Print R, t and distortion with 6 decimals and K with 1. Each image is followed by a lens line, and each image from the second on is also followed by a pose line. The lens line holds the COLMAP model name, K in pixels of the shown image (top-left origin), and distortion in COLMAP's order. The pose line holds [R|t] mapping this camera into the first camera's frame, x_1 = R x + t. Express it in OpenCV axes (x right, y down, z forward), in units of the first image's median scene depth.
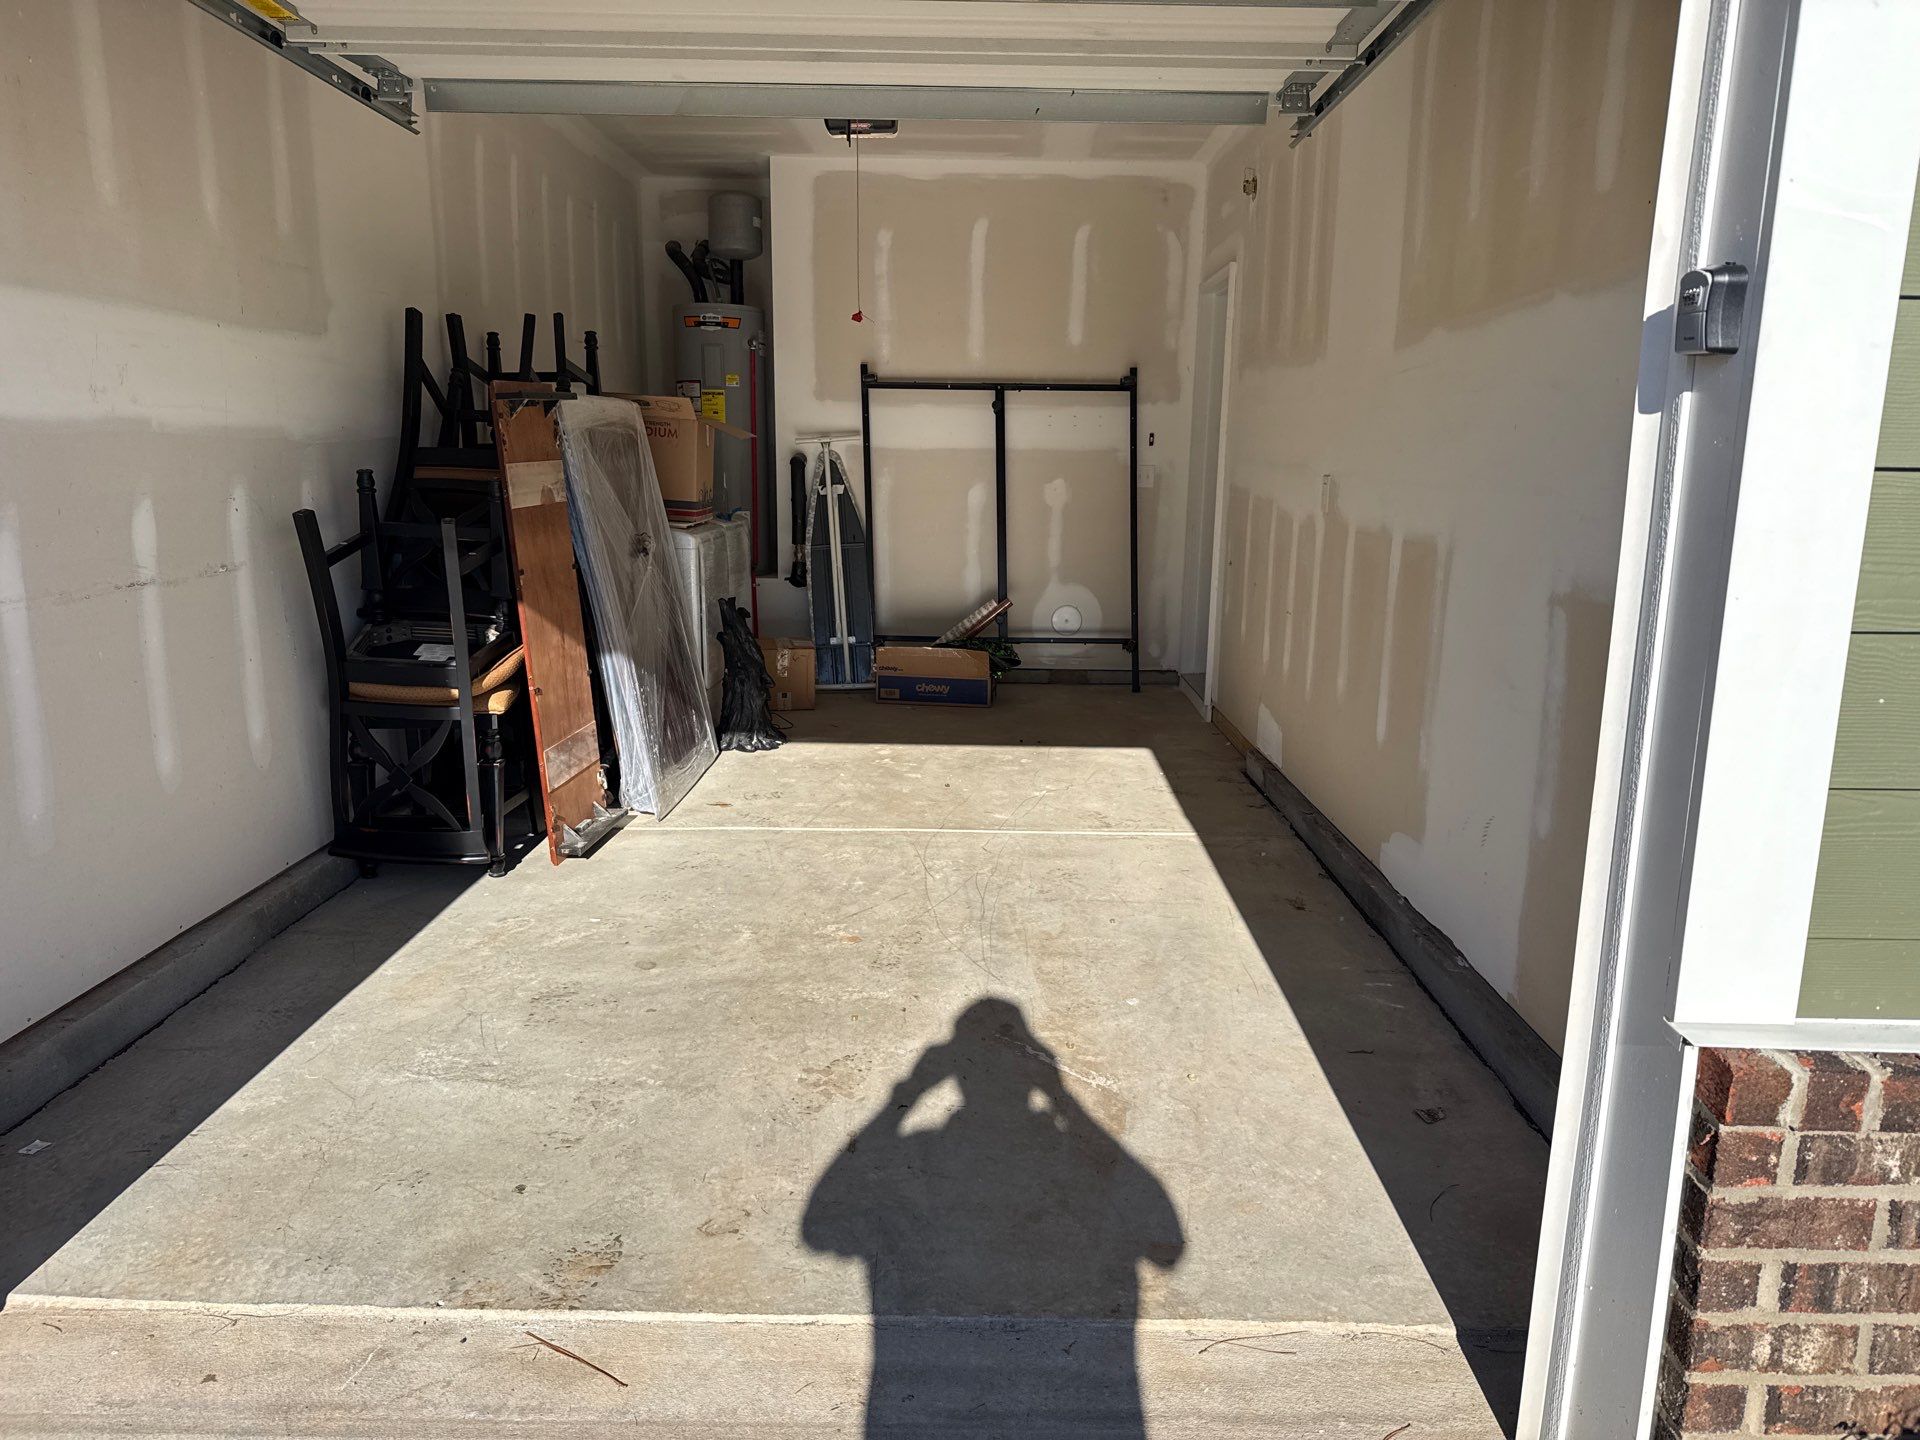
lens RADIAL K [[1328.3, 0, 960.0], [0, 1328.3, 720.0], [0, 0, 1]] dist [-0.004551, -0.007741]
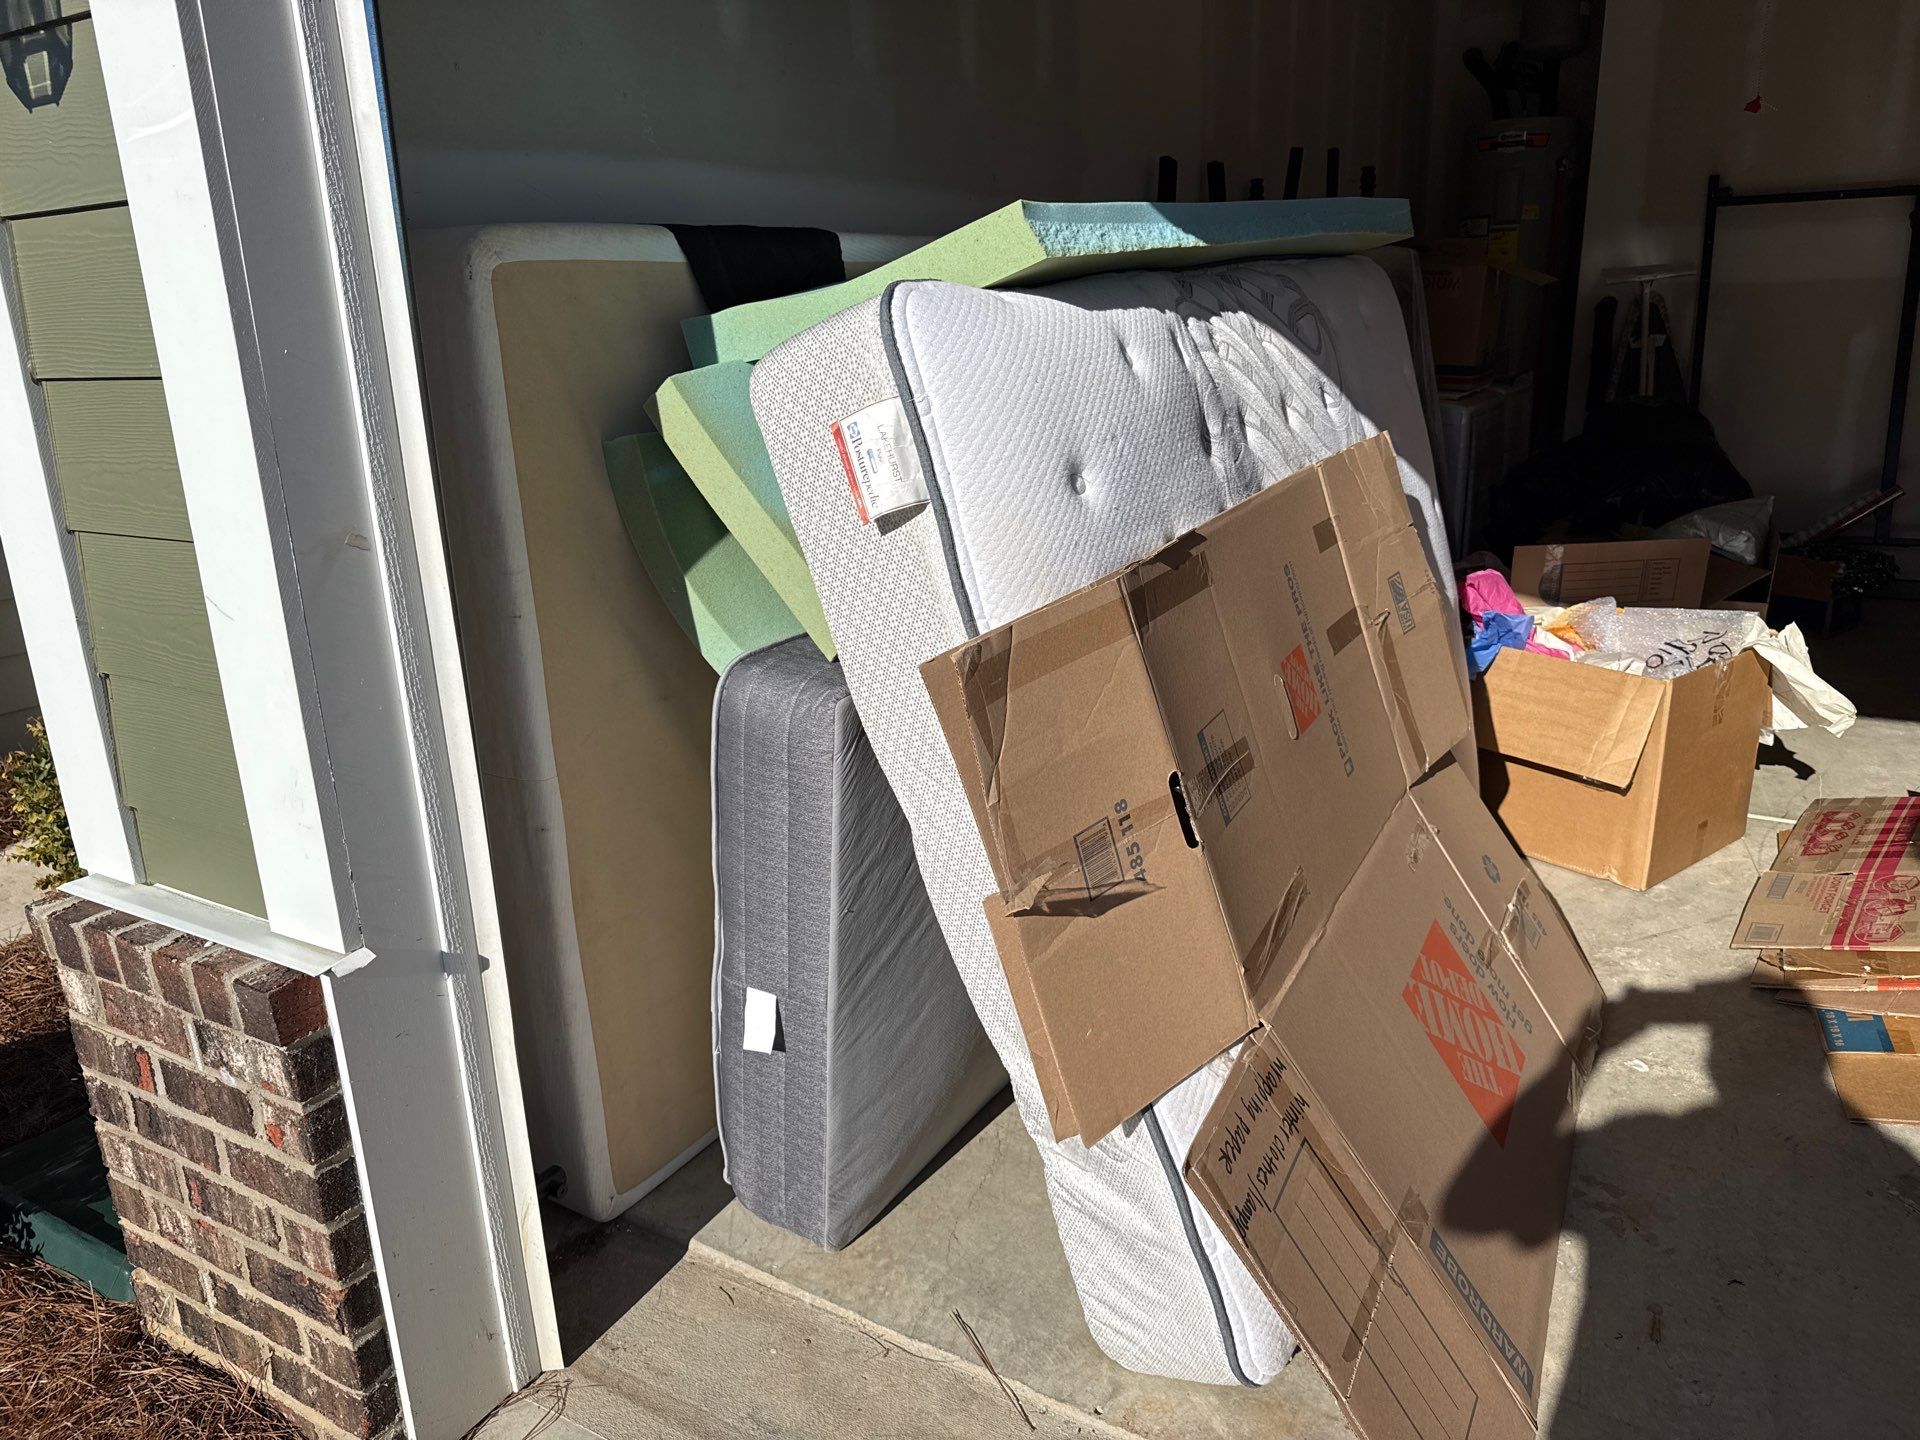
lens RADIAL K [[1316.4, 0, 960.0], [0, 1316.4, 720.0], [0, 0, 1]] dist [0.052620, -0.000440]
pose [[0.859357, 0.123201, -0.496314, -0.055615], [-0.068671, 0.989556, 0.126737, -0.046506], [0.506745, -0.074830, 0.858842, 0.143267]]
